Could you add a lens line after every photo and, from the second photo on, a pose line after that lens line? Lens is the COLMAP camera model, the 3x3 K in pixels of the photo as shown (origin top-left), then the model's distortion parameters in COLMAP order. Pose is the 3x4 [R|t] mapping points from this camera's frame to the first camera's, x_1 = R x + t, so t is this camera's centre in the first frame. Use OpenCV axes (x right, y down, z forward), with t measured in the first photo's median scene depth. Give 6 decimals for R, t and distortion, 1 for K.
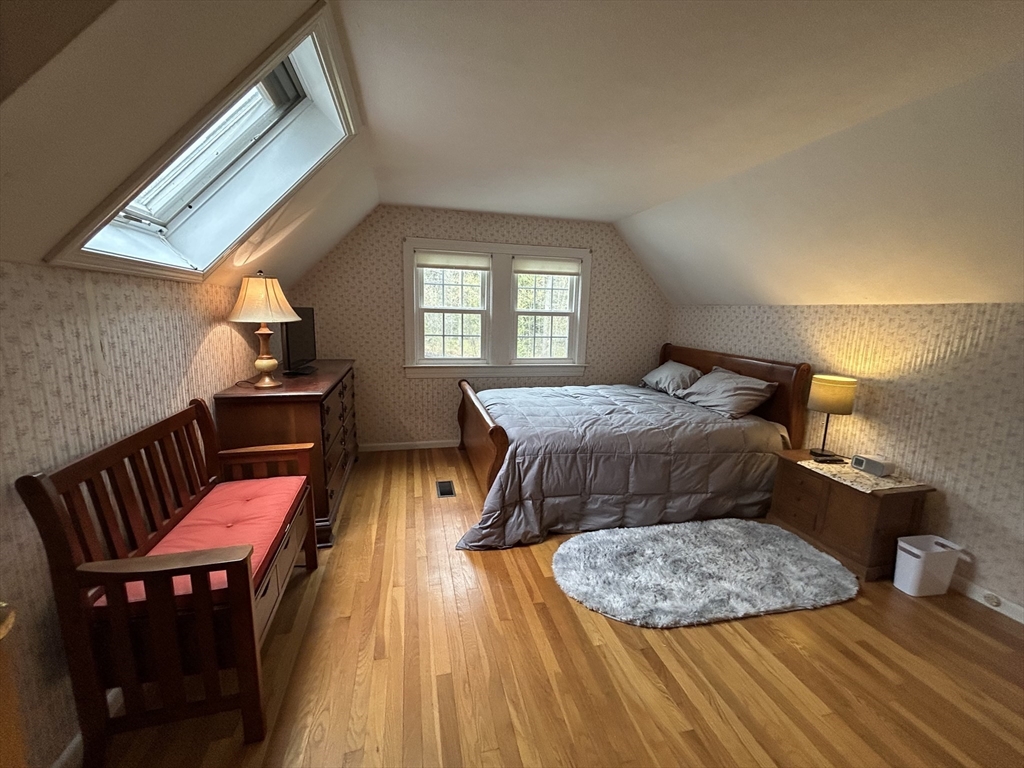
lens RADIAL K [[411.0, 0, 511.7], [0, 411.0, 382.0], [0, 0, 1]] dist [-0.002641, 0.000774]
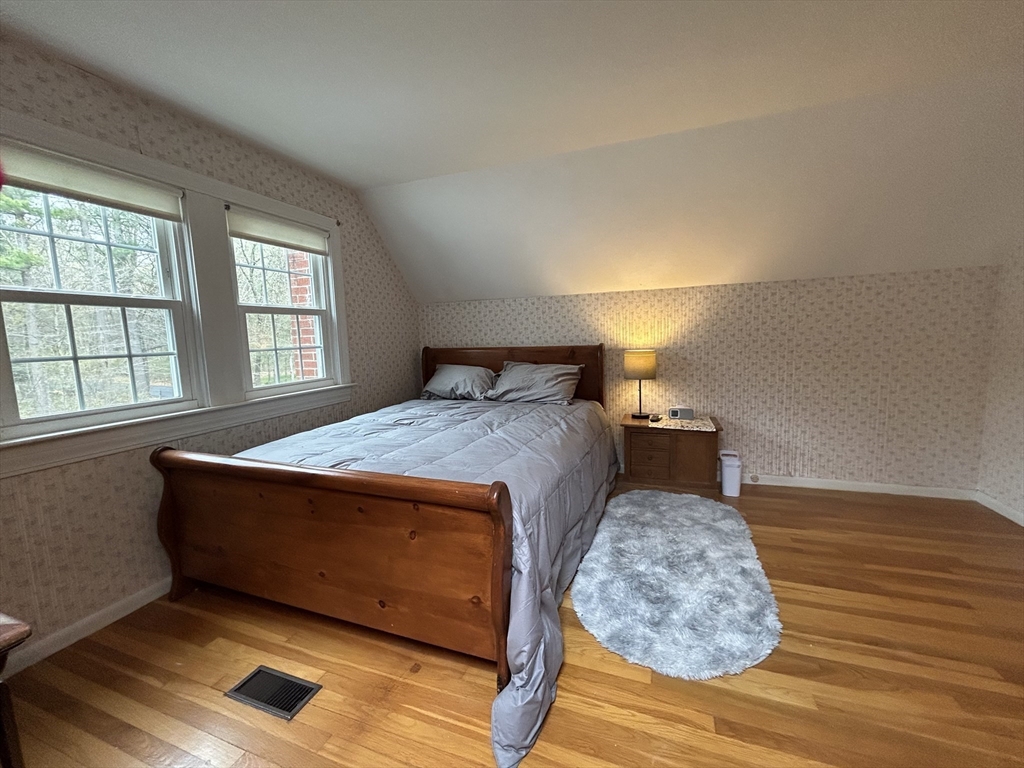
lens RADIAL K [[411.0, 0, 511.7], [0, 411.0, 382.0], [0, 0, 1]] dist [-0.002641, 0.000774]
pose [[0.557834, -0.137523, 0.818479, -0.310508], [0.187200, 0.981612, 0.037347, -0.025797], [-0.808565, 0.132386, 0.573321, 0.480404]]
